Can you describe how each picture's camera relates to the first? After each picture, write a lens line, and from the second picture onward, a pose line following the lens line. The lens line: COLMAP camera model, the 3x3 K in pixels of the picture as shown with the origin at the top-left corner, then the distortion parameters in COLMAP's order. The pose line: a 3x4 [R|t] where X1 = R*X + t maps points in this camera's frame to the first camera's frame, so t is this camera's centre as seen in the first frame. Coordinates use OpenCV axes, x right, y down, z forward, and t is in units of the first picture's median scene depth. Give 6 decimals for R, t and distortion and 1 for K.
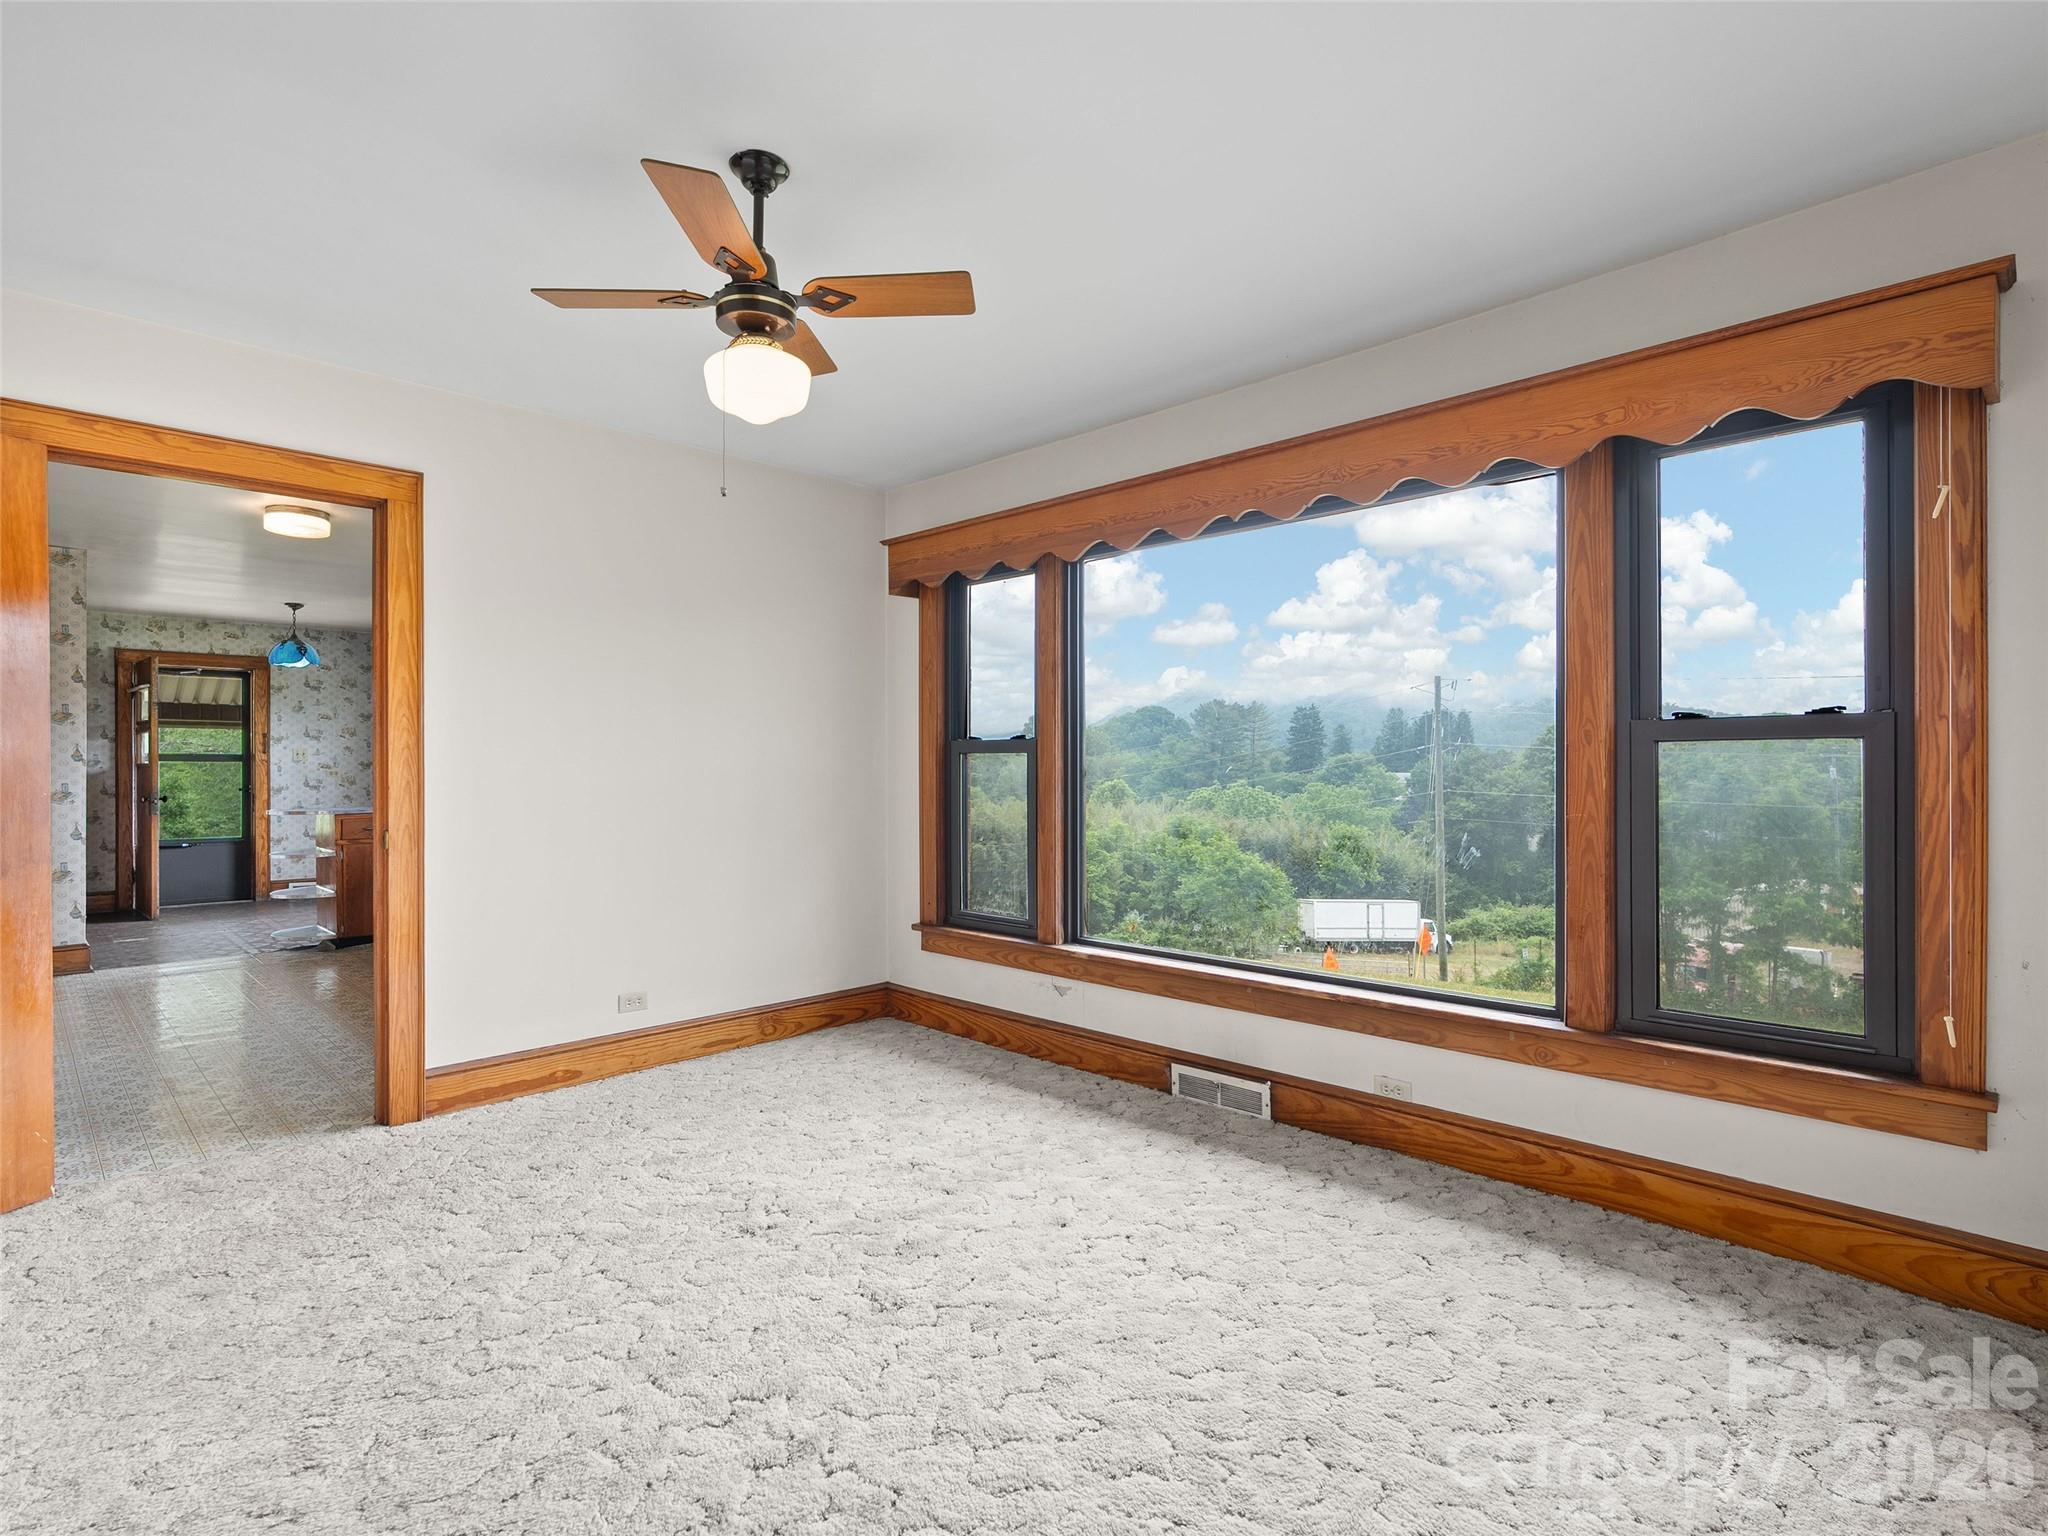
lens RADIAL K [[1052.2, 0, 1028.0], [0, 1052.2, 766.4], [0, 0, 1]] dist [-0.006213, 0.001636]
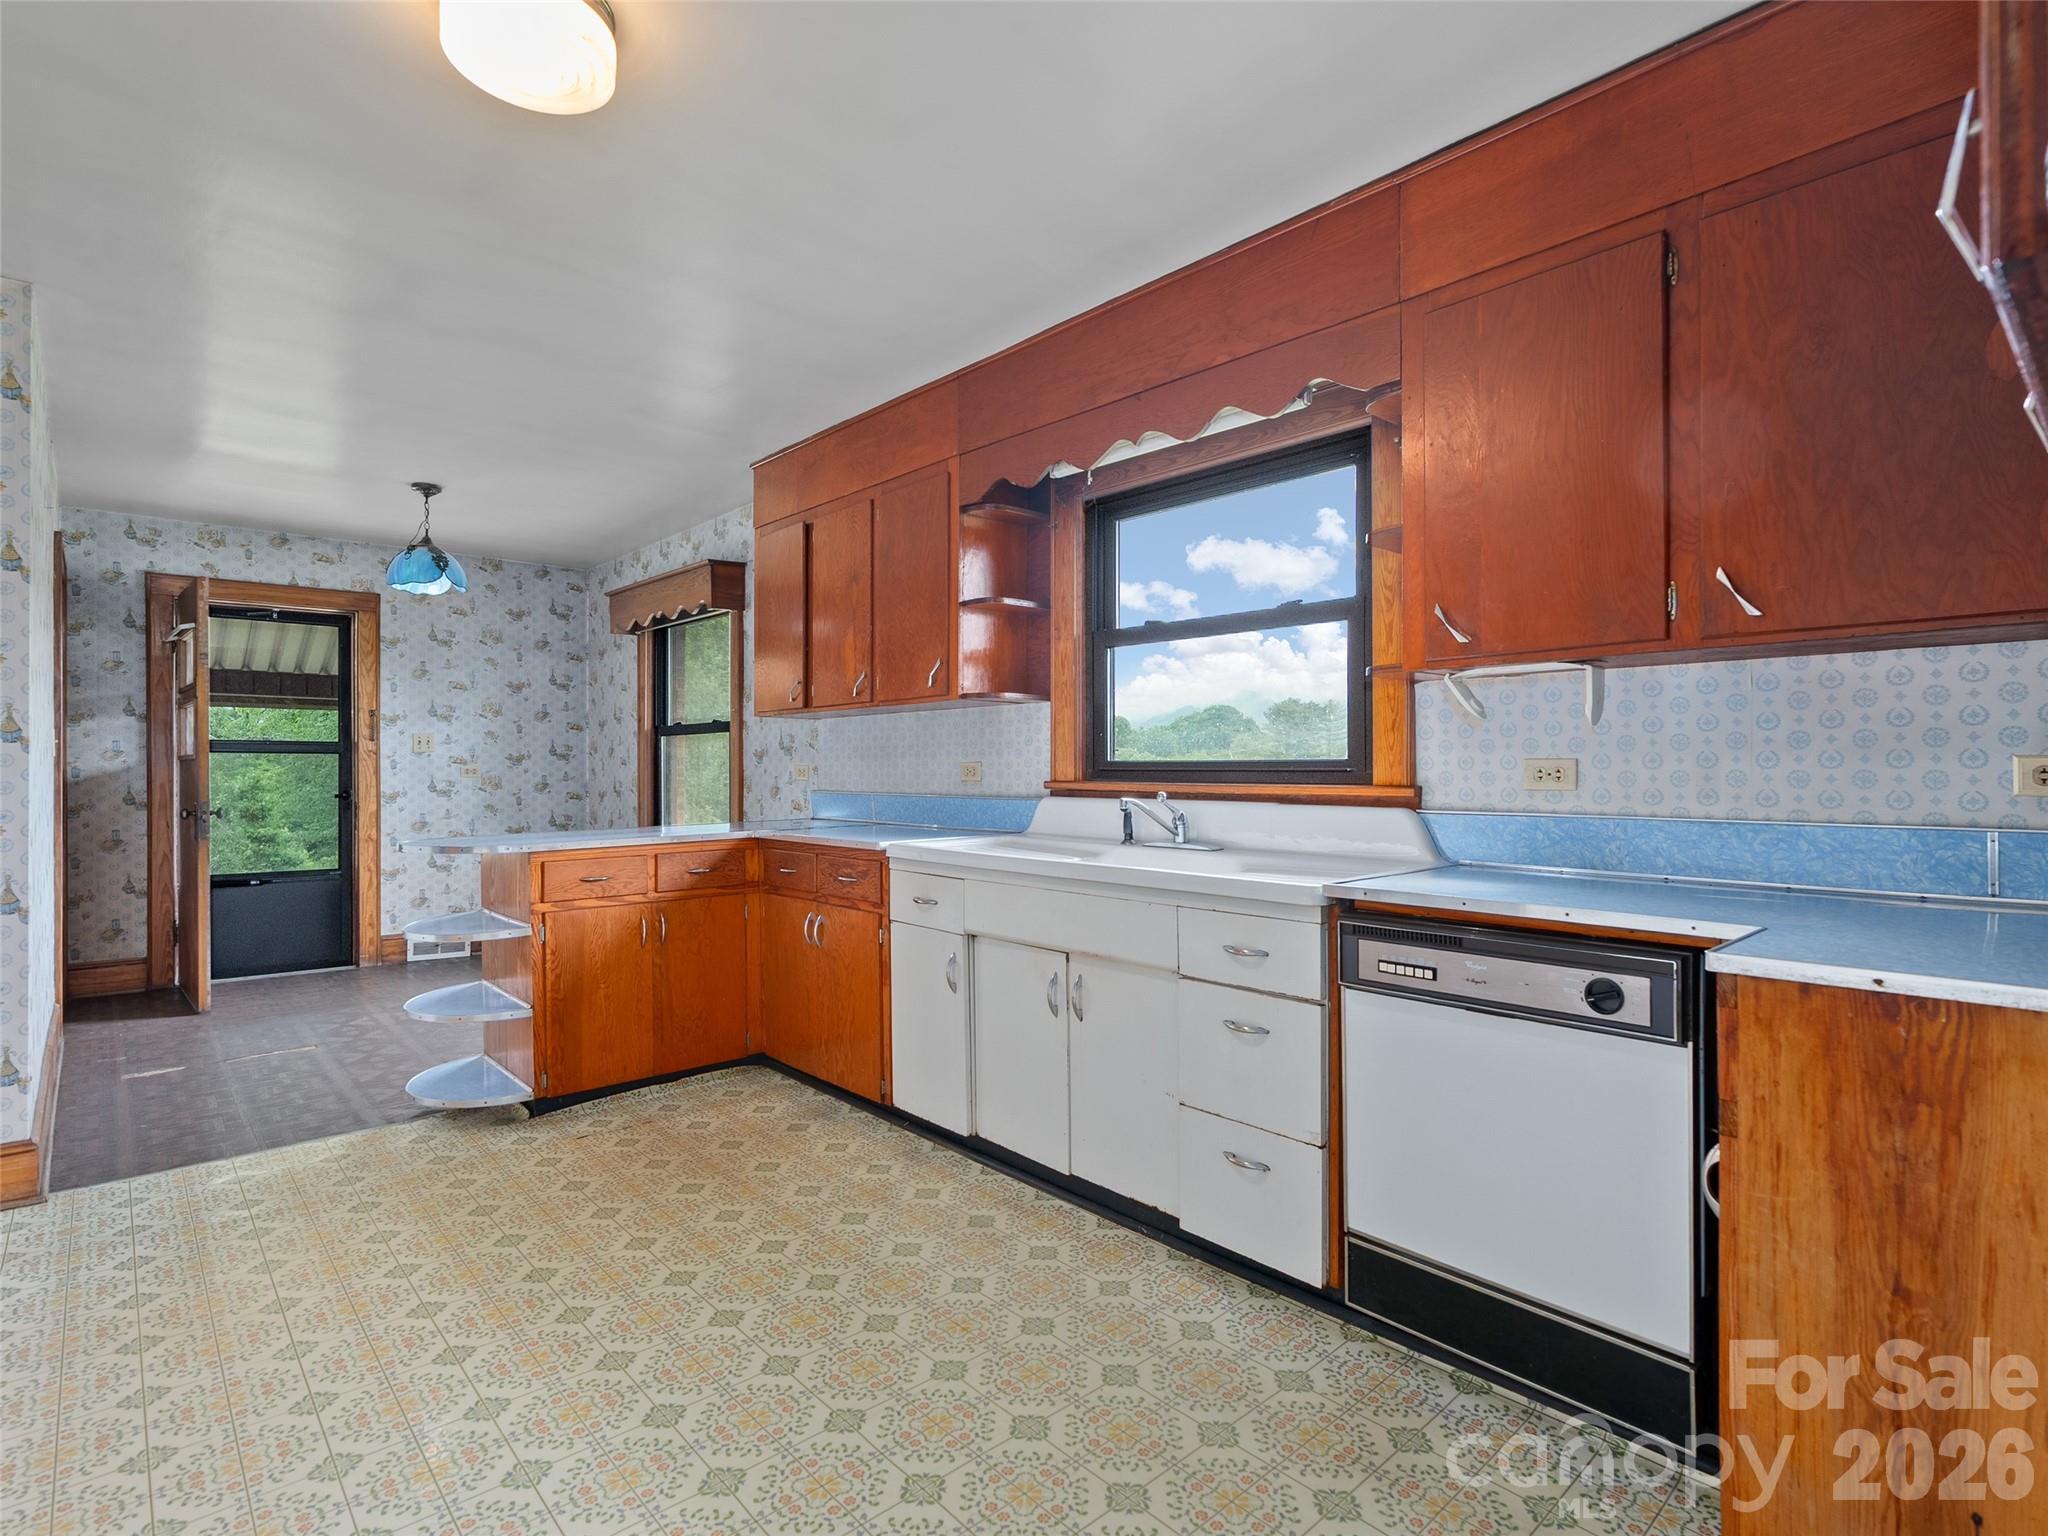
lens RADIAL K [[1052.2, 0, 1025.3], [0, 1052.2, 766.6], [0, 0, 1]] dist [-0.006213, 0.001636]
pose [[0.998481, -0.000386, -0.055104, -0.290709], [0.000396, 1.000000, 0.000167, 0.003851], [0.055104, -0.000189, 0.998481, 0.376377]]
